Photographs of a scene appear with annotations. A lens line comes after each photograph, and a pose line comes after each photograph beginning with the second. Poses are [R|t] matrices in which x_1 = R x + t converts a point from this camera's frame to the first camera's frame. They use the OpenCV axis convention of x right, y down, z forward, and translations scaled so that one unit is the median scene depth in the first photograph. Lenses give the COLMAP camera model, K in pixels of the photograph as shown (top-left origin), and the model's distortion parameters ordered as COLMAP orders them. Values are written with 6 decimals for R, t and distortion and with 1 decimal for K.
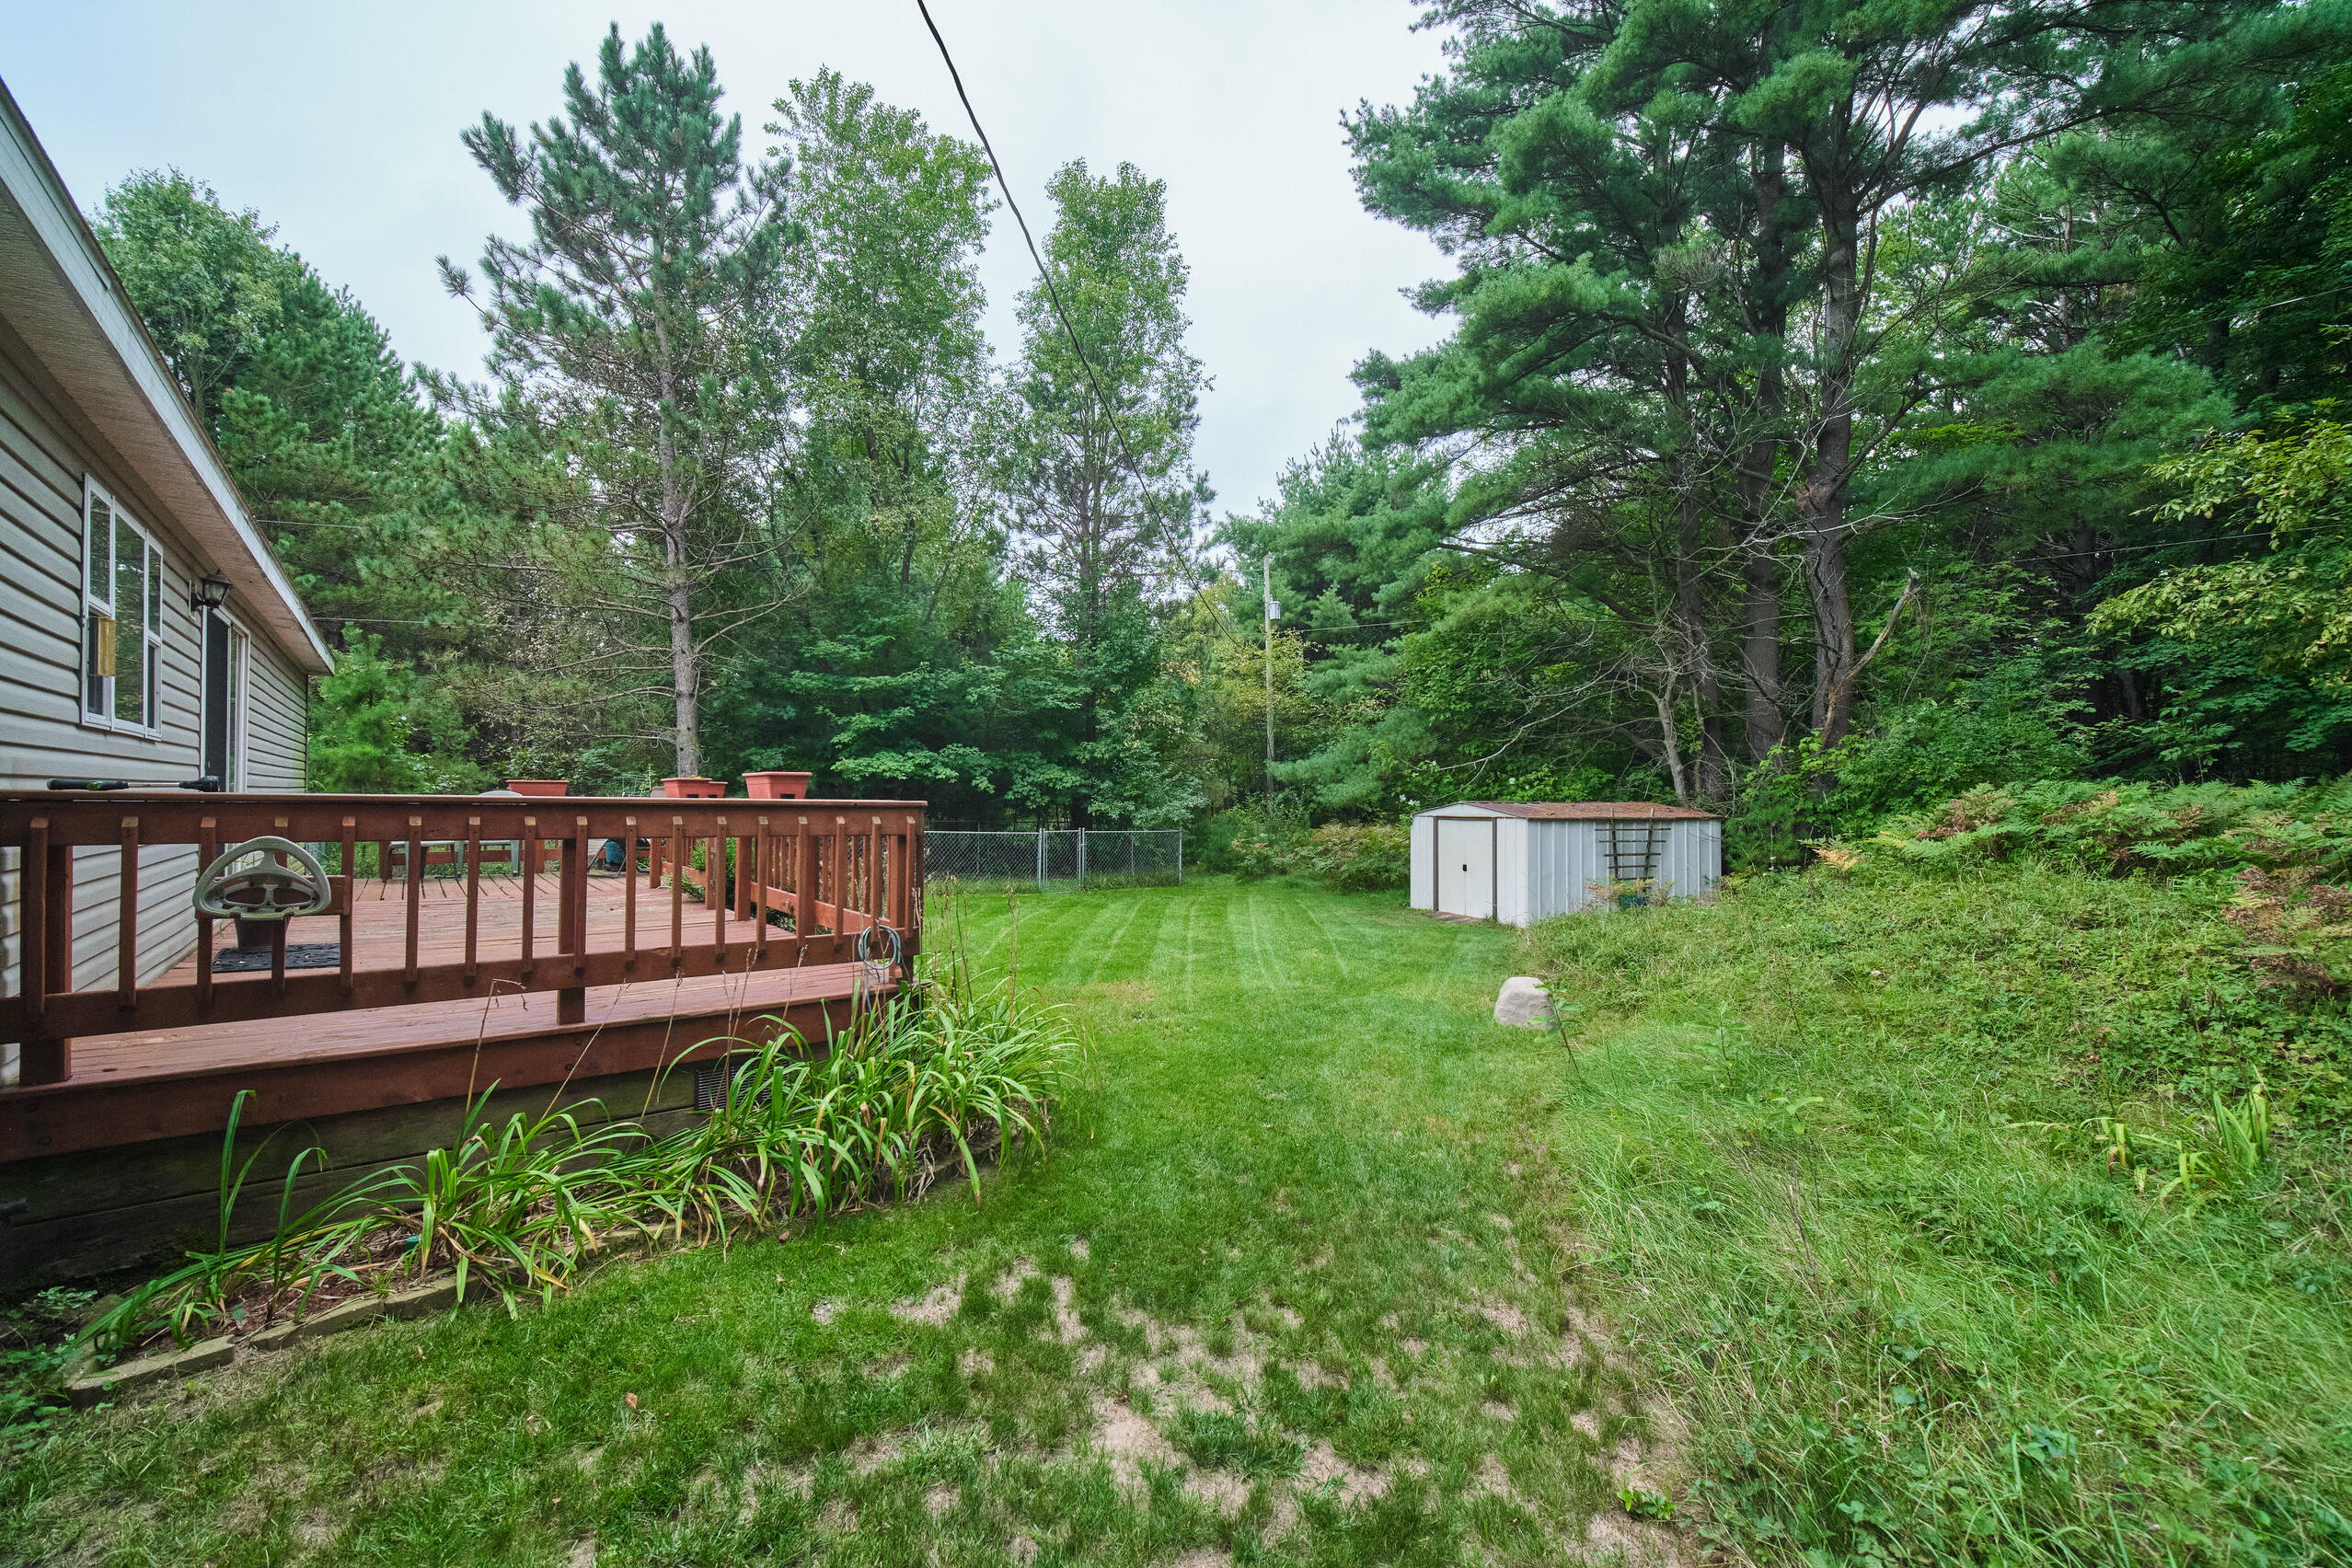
lens RADIAL K [[989.7, 0, 1166.8], [0, 989.7, 814.6], [0, 0, 1]] dist [0.000353, 0.000636]
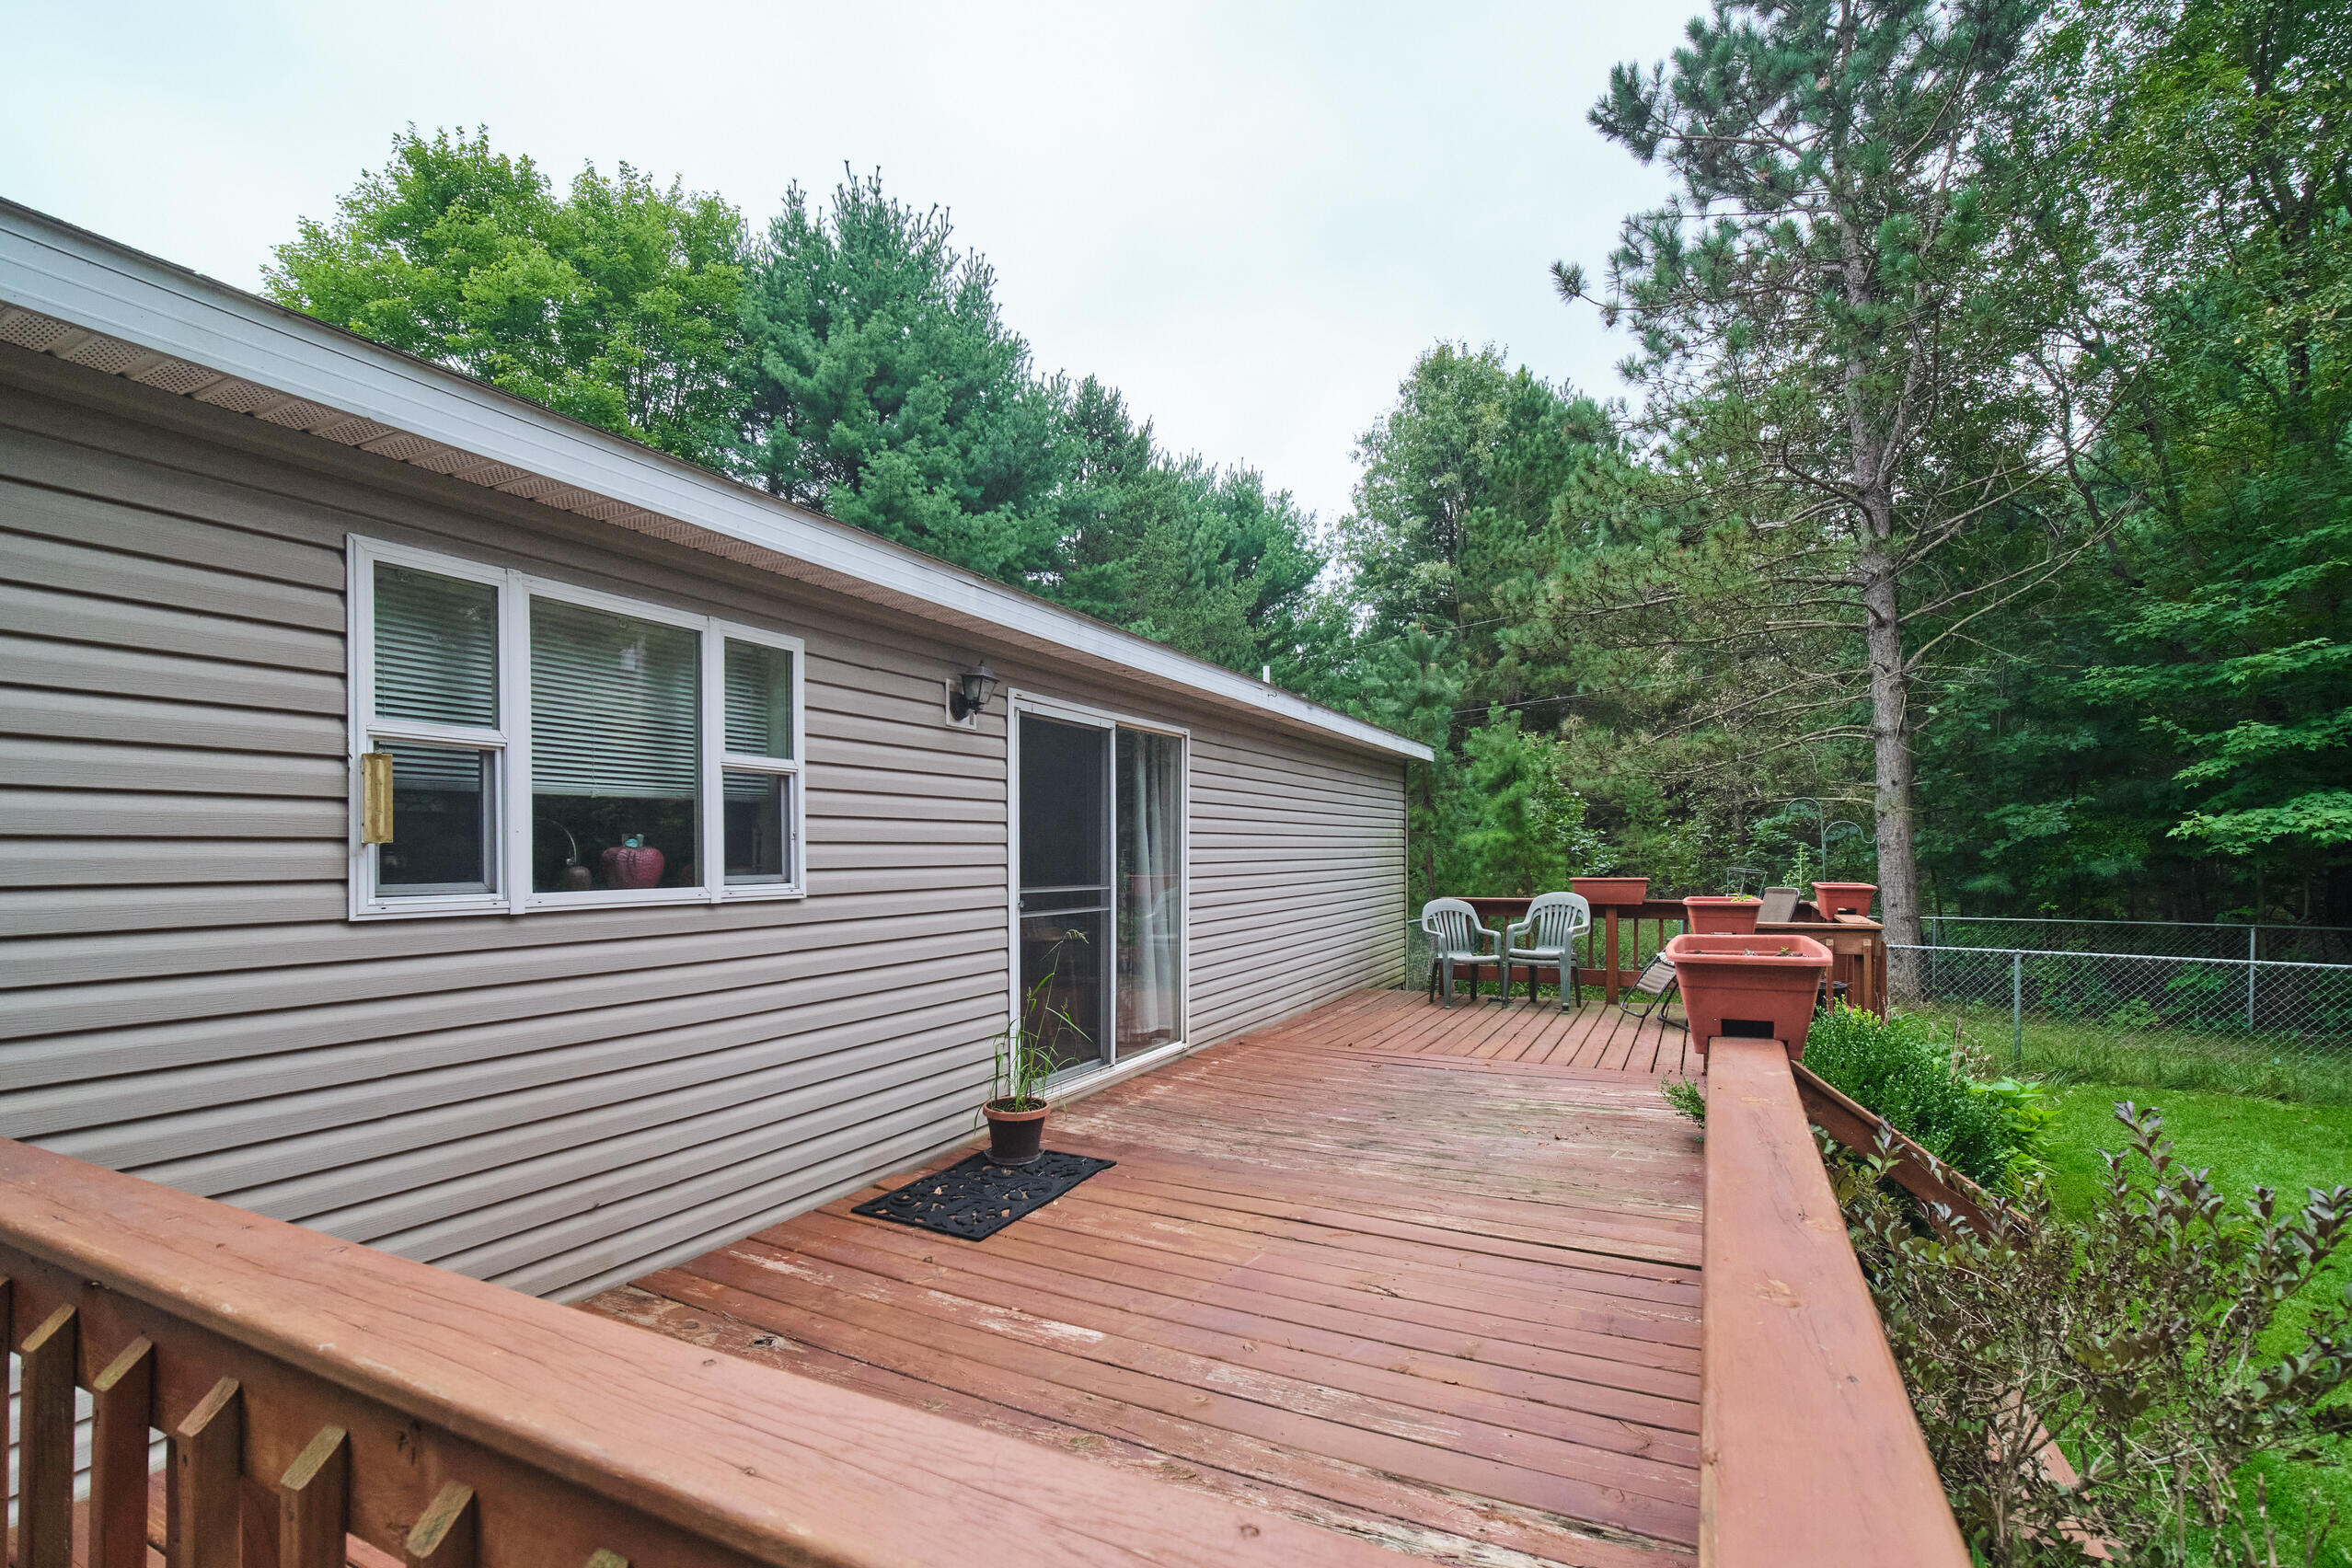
lens RADIAL K [[1024.4, 0, 1174.1], [0, 1024.4, 863.0], [0, 0, 1]] dist [0.002214, 0.000701]
pose [[0.419113, -0.016082, -0.907792, -0.056867], [0.006203, 0.999870, -0.014850, -0.024937], [0.907913, 0.000593, 0.419159, 0.262318]]
